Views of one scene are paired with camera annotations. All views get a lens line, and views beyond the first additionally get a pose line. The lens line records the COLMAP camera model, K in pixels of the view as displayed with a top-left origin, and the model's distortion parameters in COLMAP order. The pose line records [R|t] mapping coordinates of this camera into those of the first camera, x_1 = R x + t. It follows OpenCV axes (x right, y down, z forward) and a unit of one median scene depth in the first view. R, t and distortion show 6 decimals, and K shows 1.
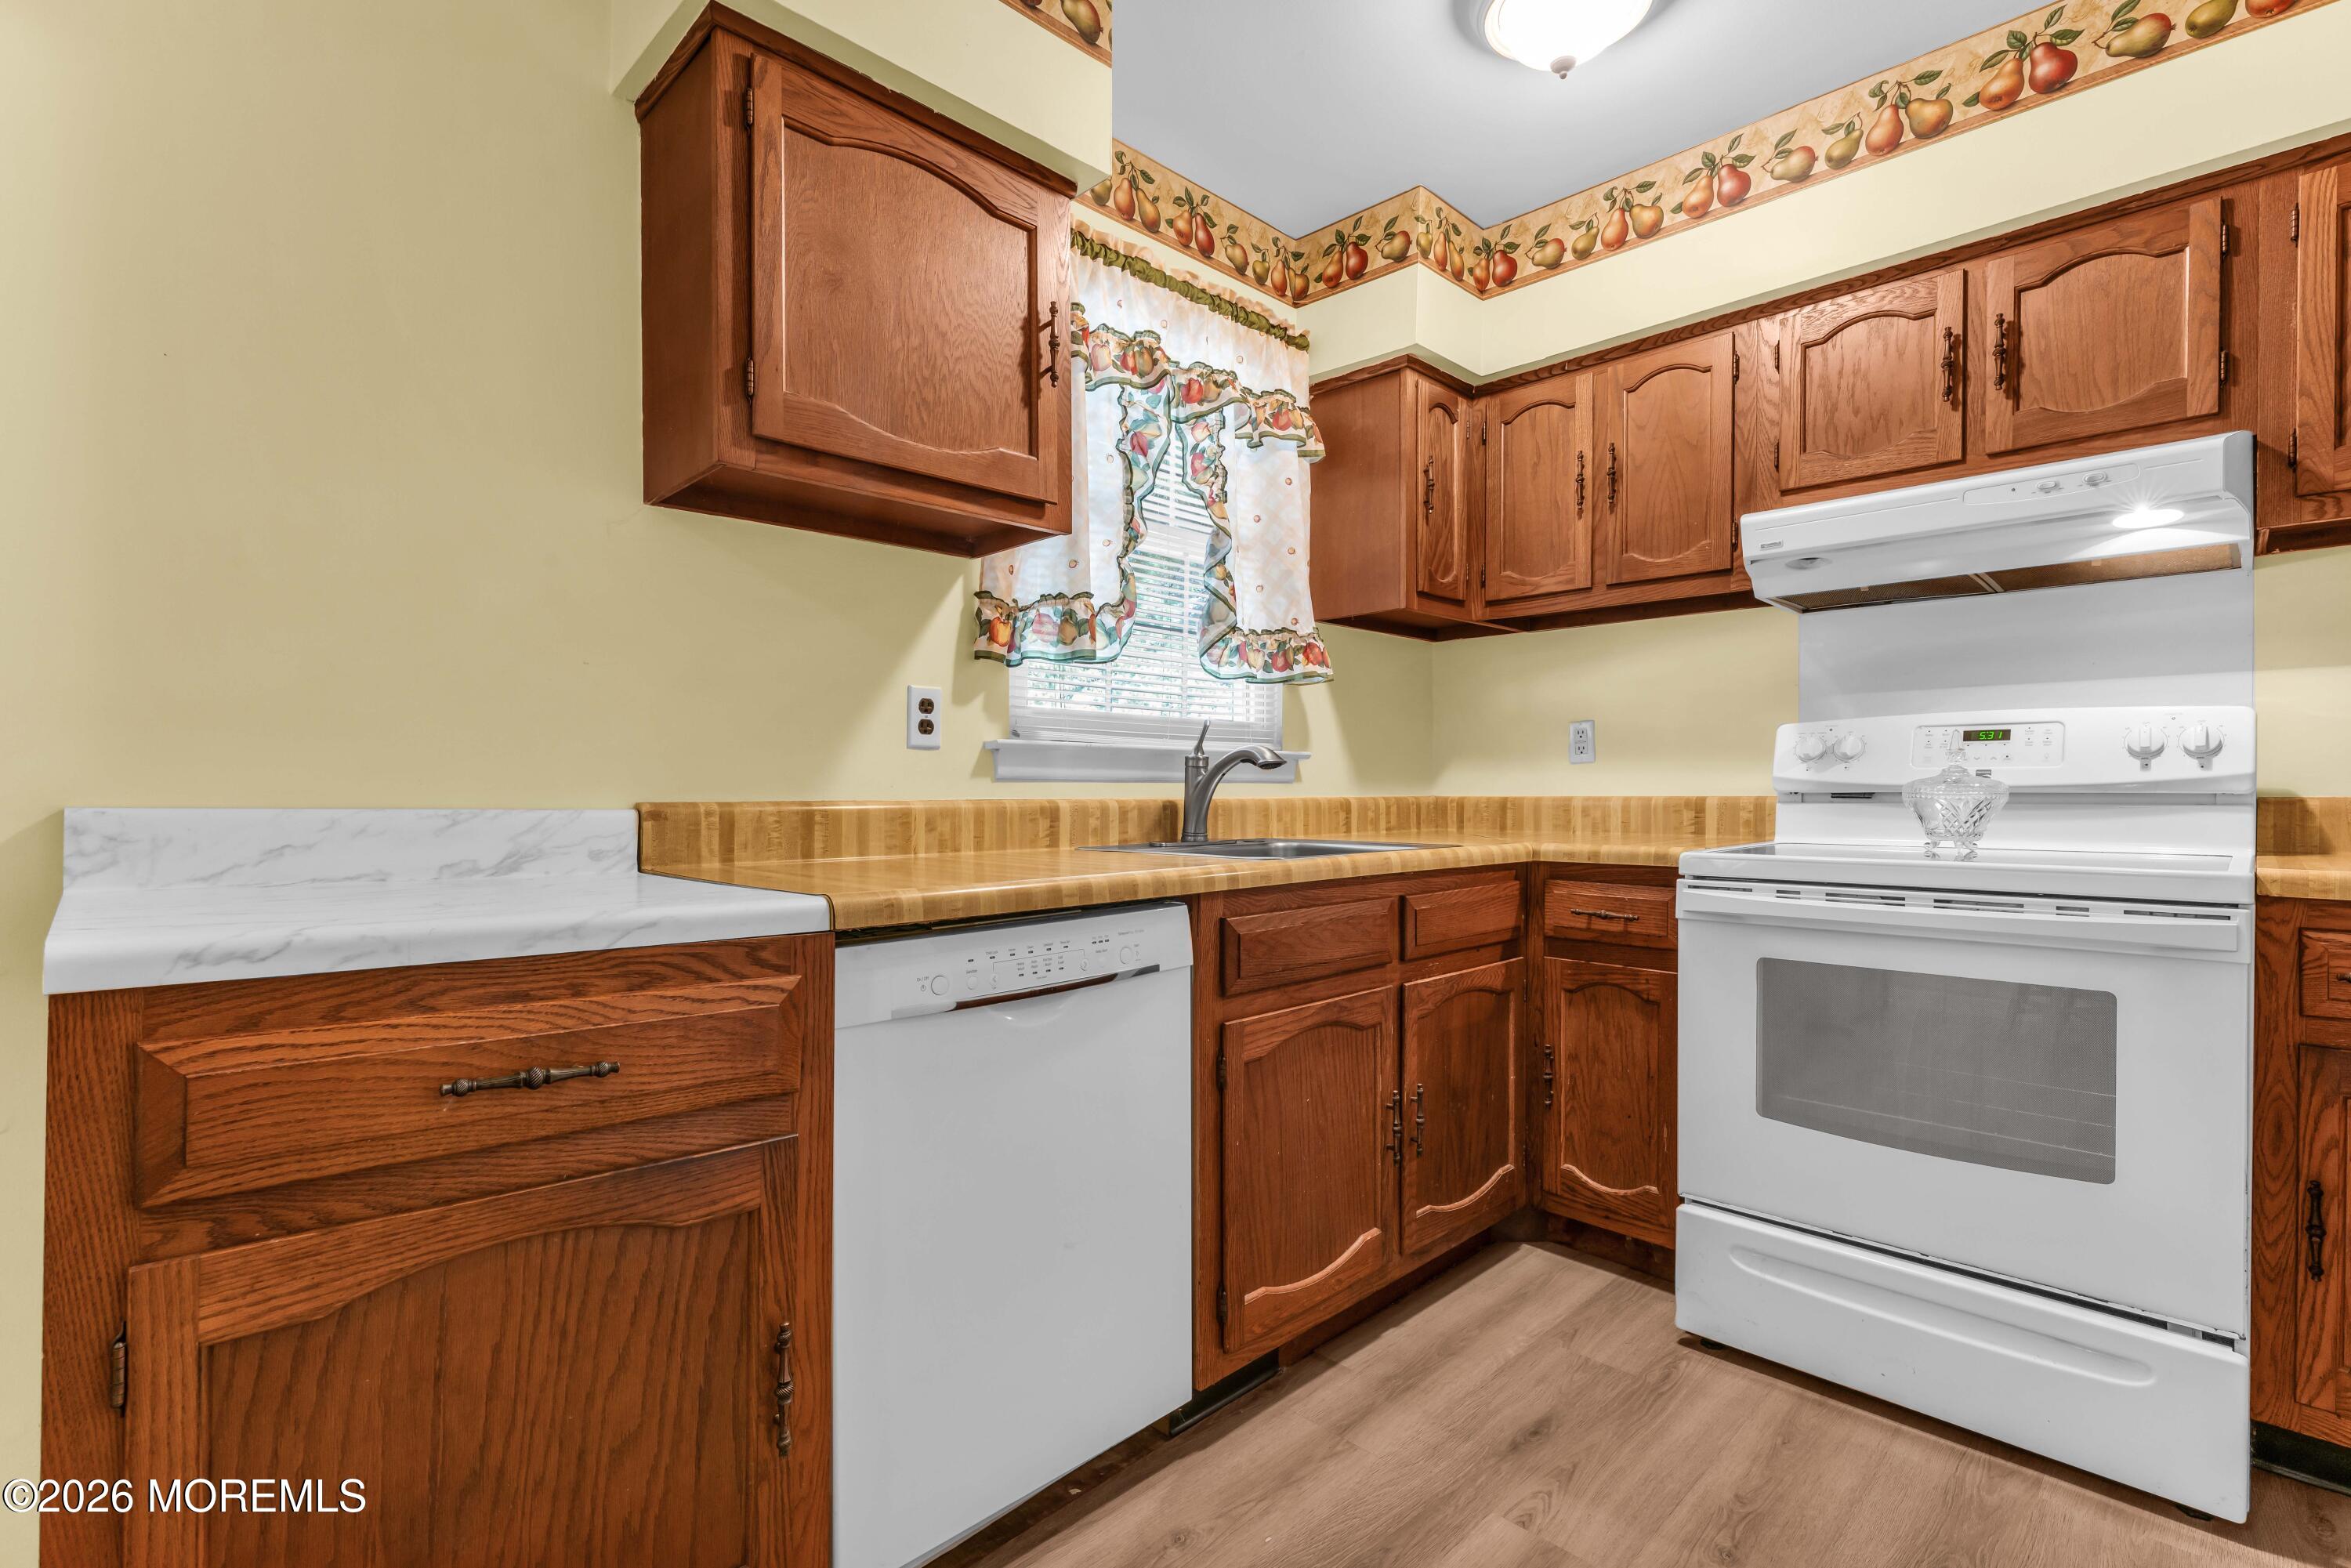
lens RADIAL K [[1083.0, 0, 1152.0], [0, 1083.0, 804.3], [0, 0, 1]] dist [-0.008083, 0.001236]
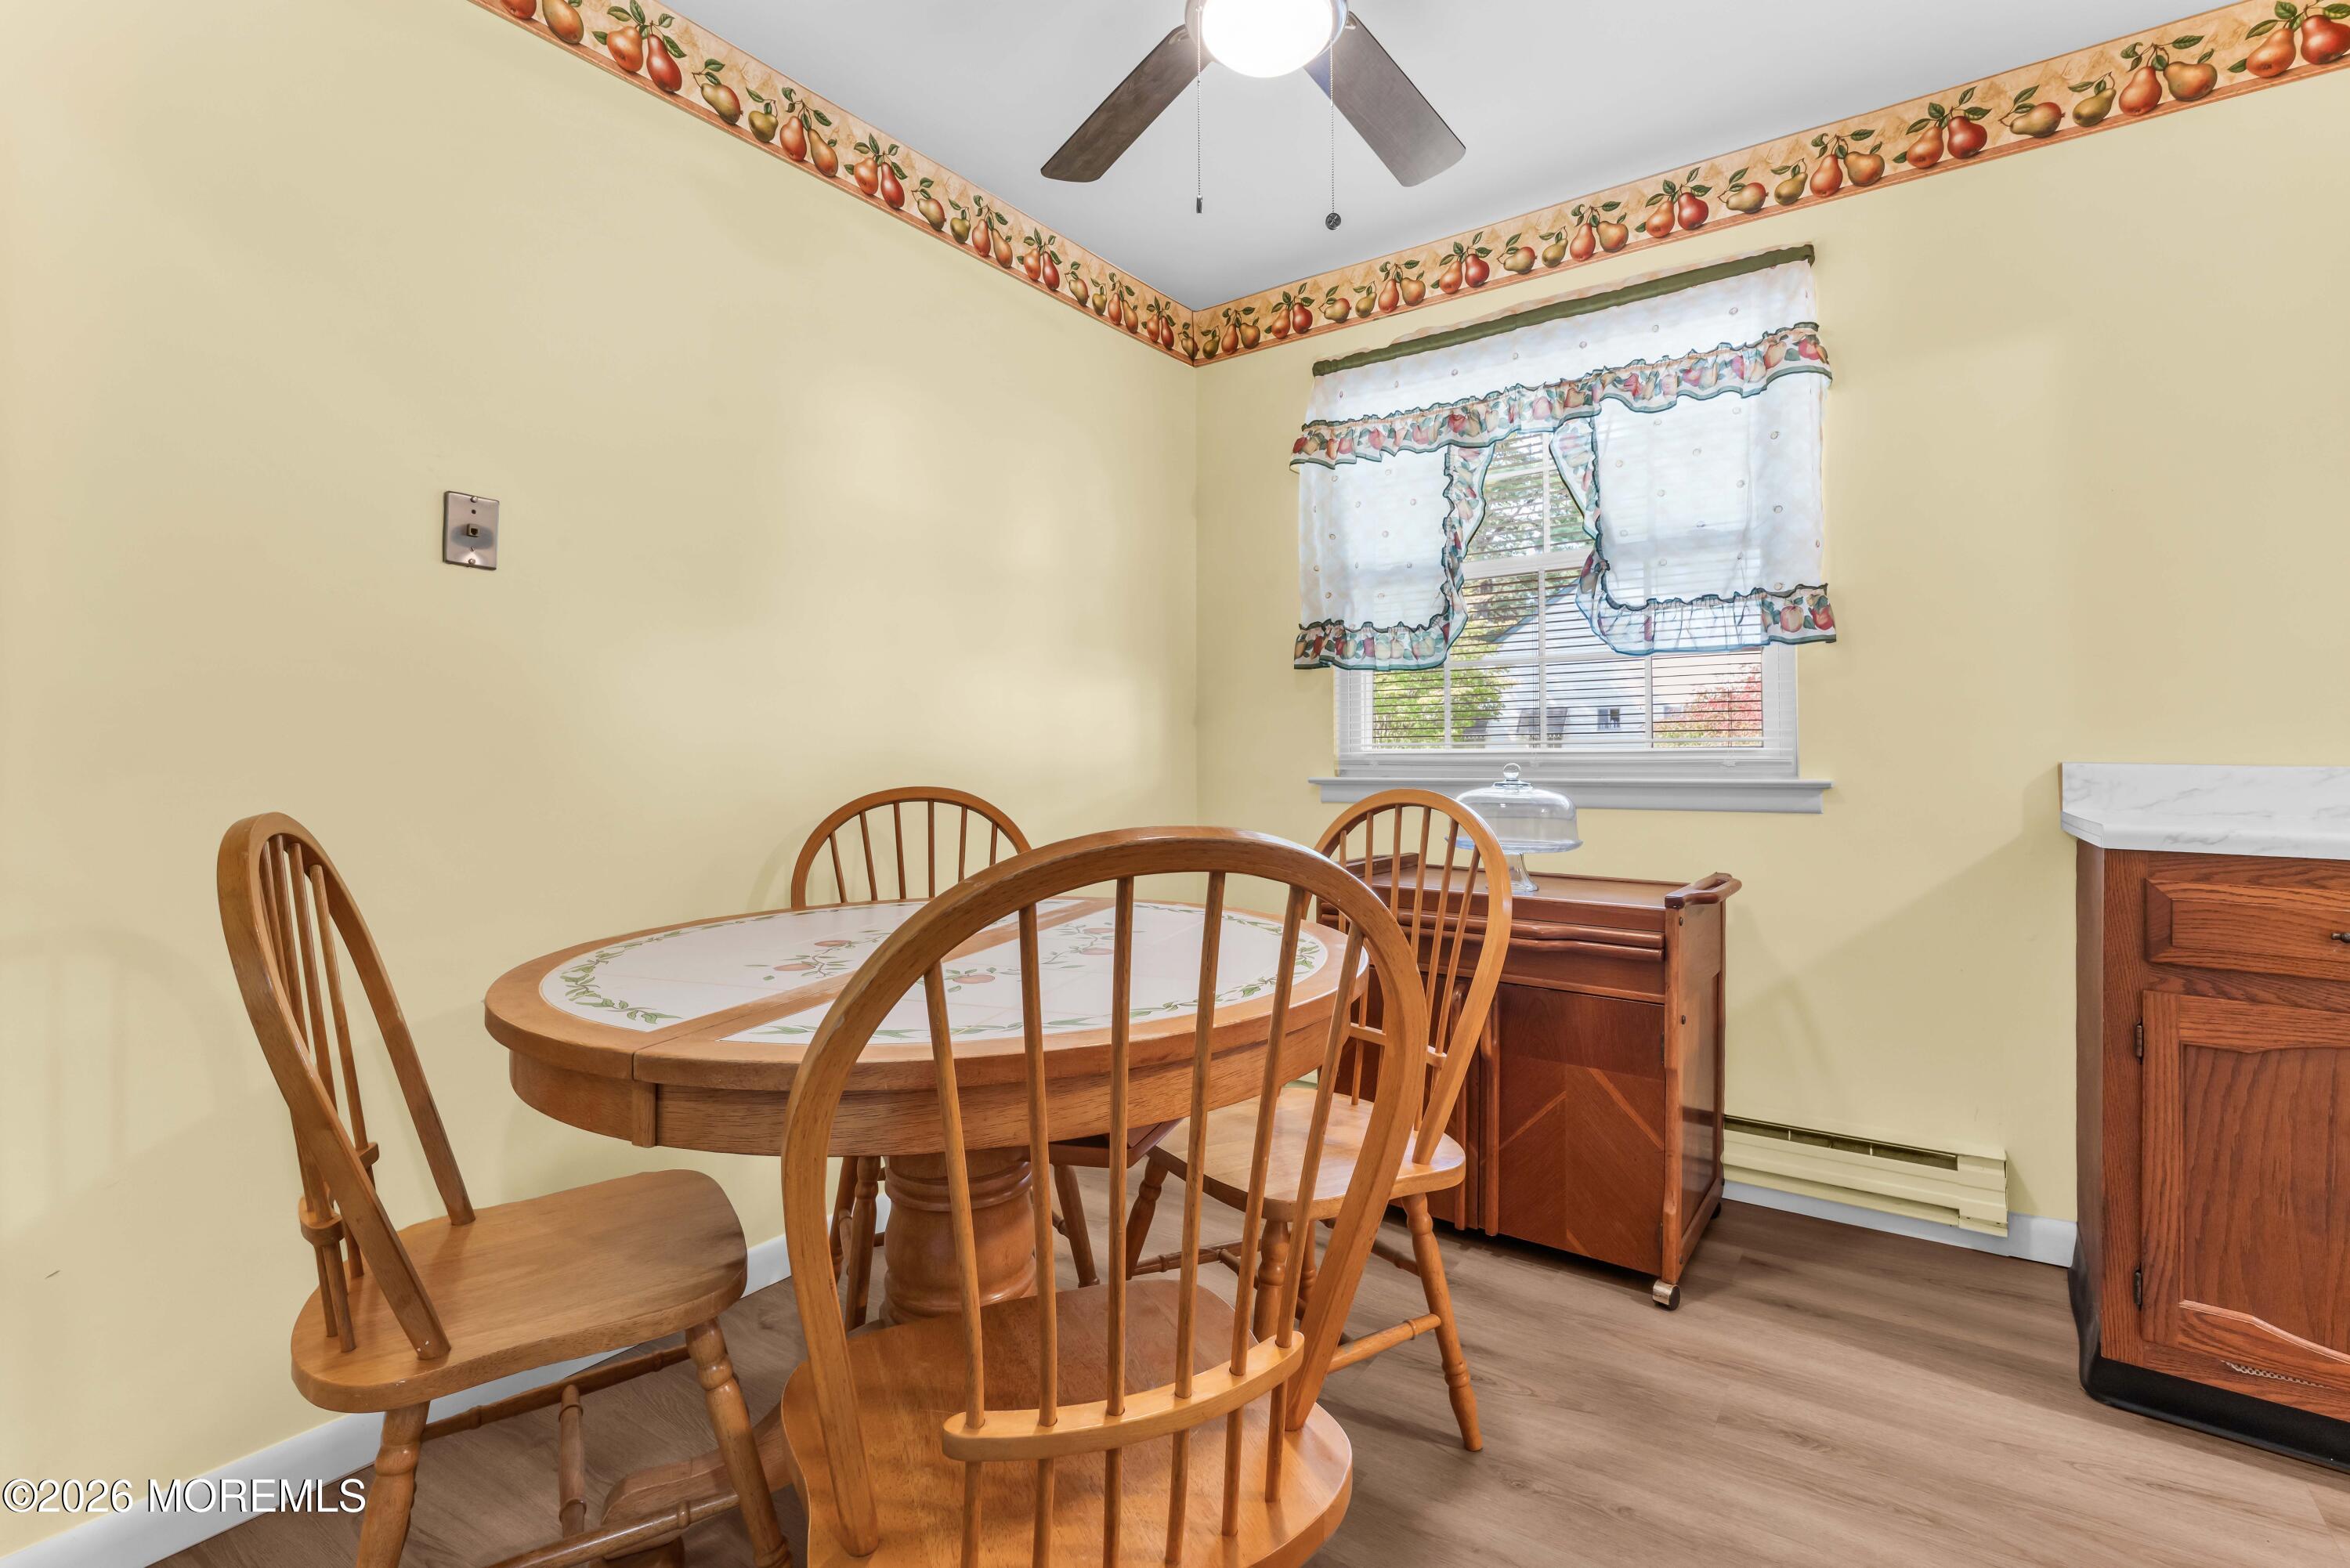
lens RADIAL K [[1082.5, 0, 1181.9], [0, 1082.5, 733.6], [0, 0, 1]] dist [-0.008083, 0.001236]
pose [[0.179623, -0.023415, -0.983457, 0.293435], [-0.005721, 0.999675, -0.024846, 0.005317], [0.983719, 0.010089, 0.179430, -0.465872]]
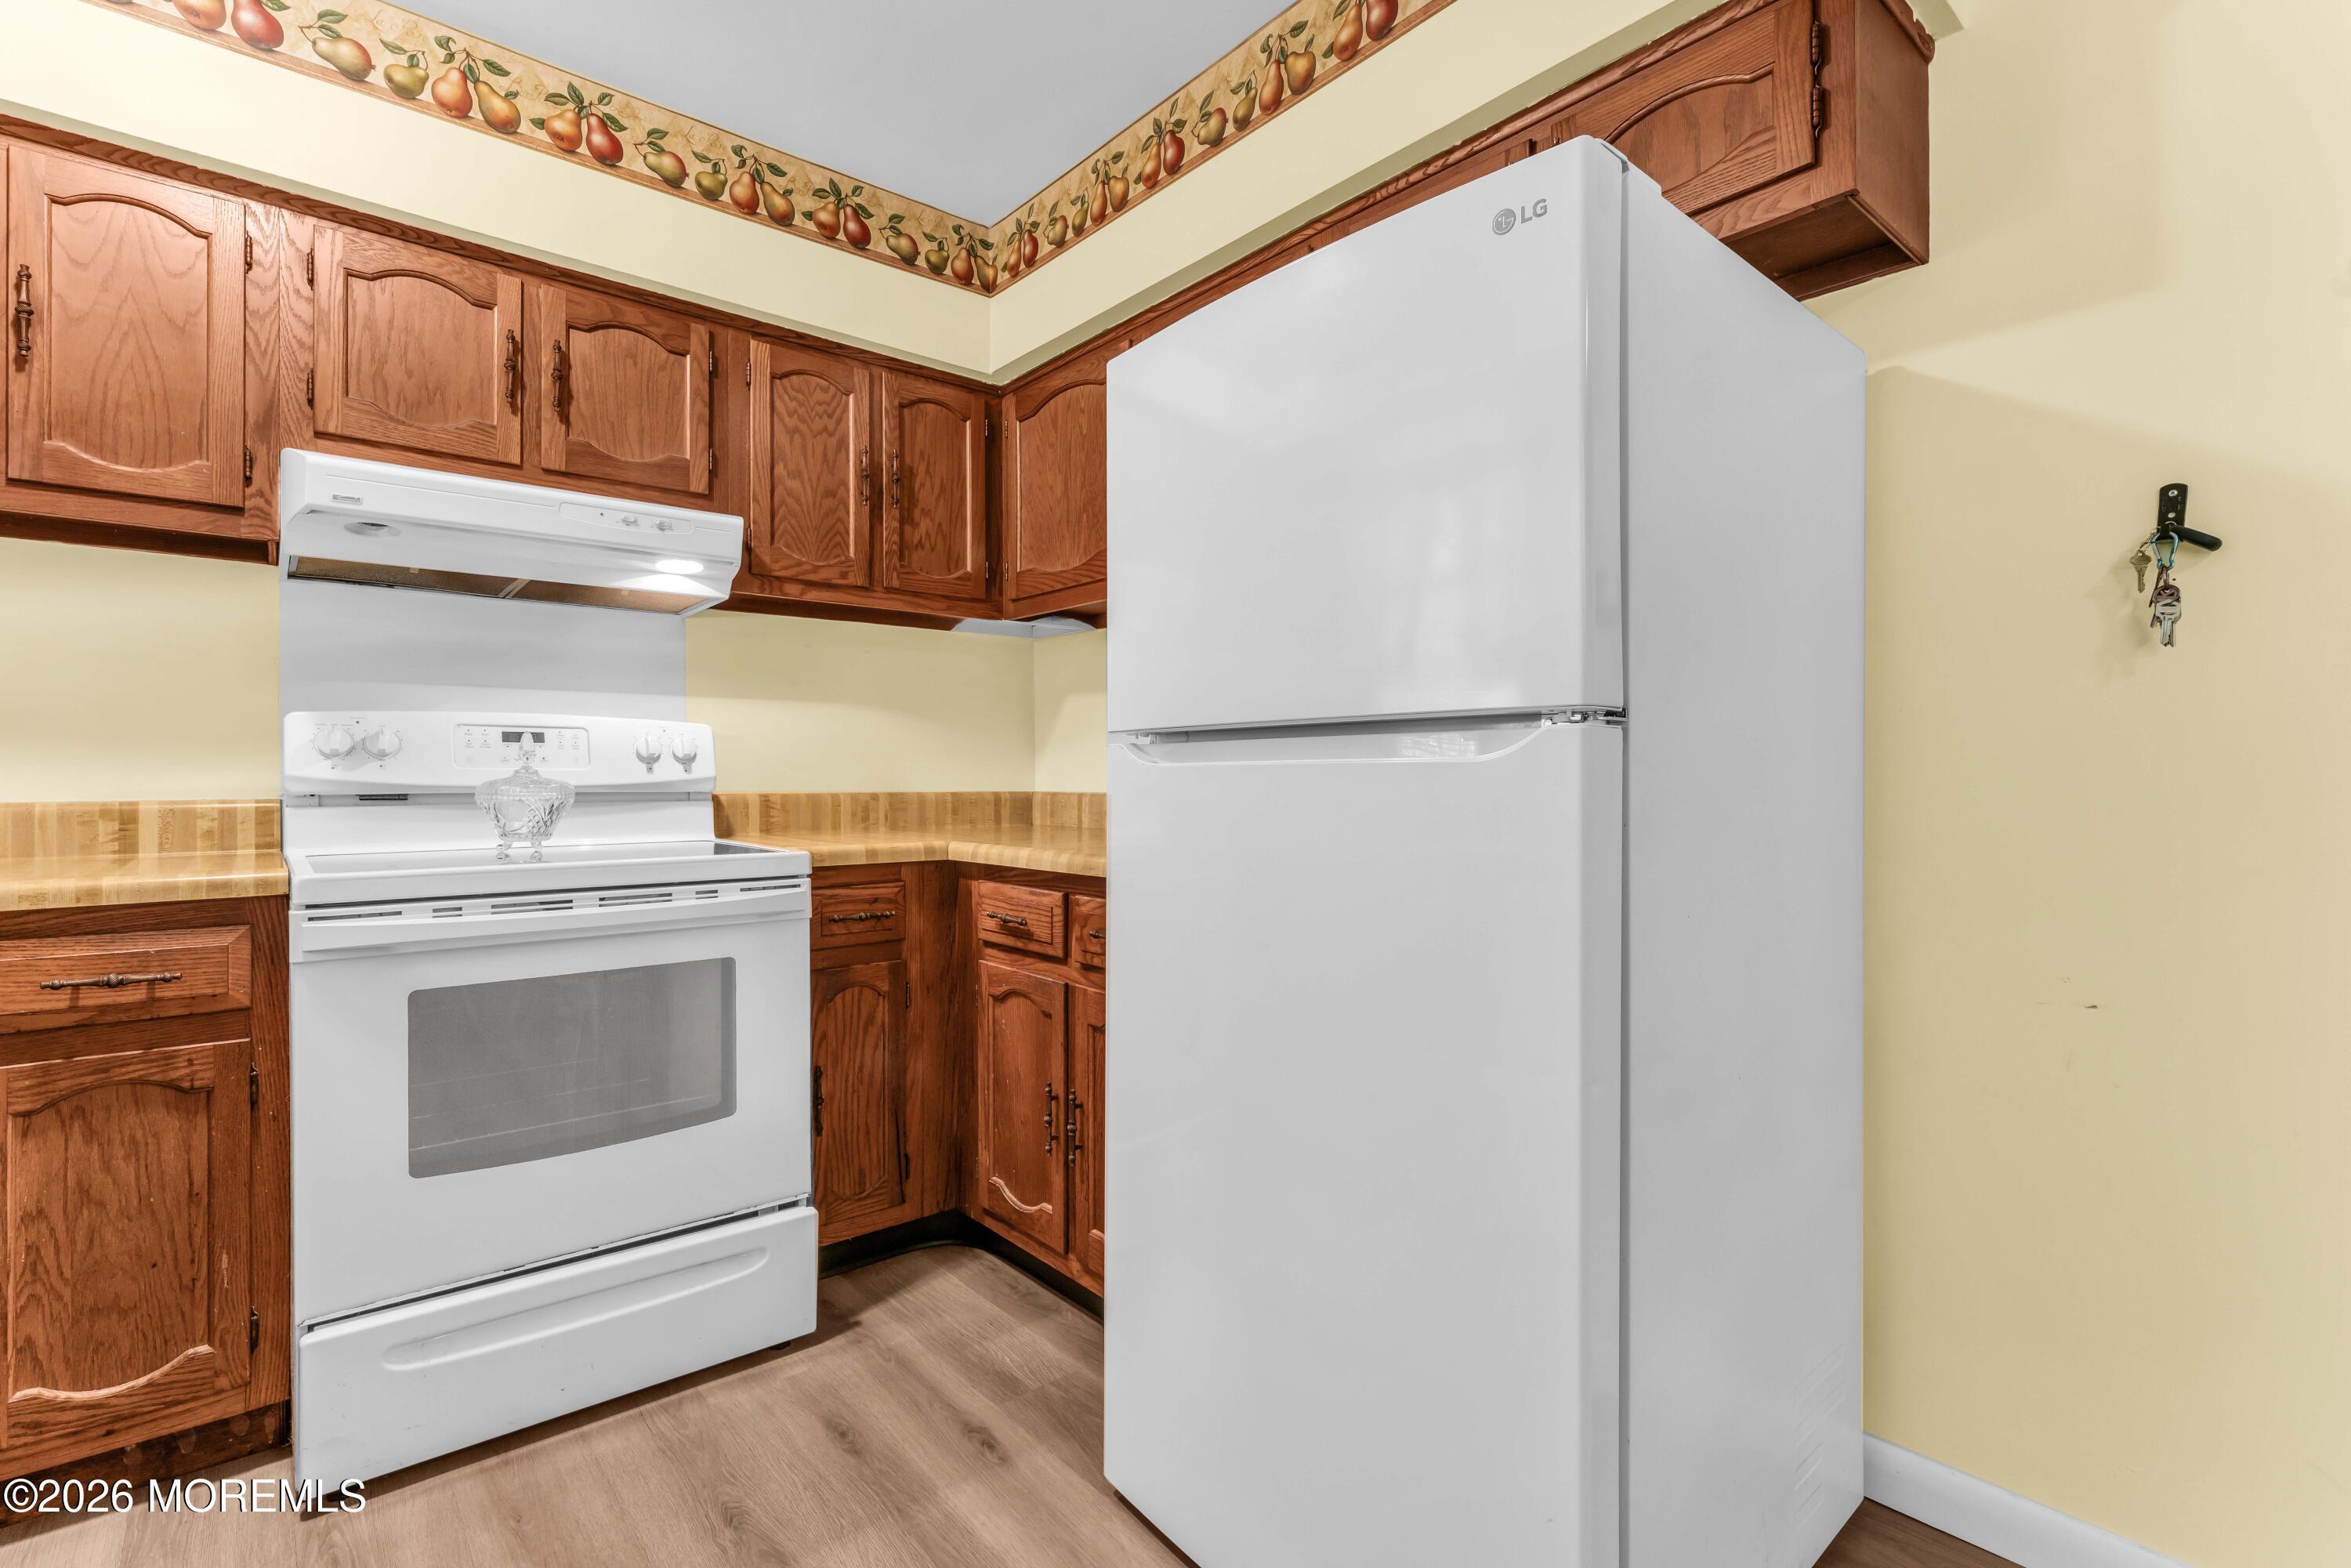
lens RADIAL K [[1083.0, 0, 1191.7], [0, 1083.0, 782.5], [0, 0, 1]] dist [-0.008083, 0.001236]
pose [[0.046353, -0.002149, 0.998923, -0.247360], [0.015096, 0.999885, 0.001451, -0.013553], [-0.998811, 0.015012, 0.046380, 0.341886]]
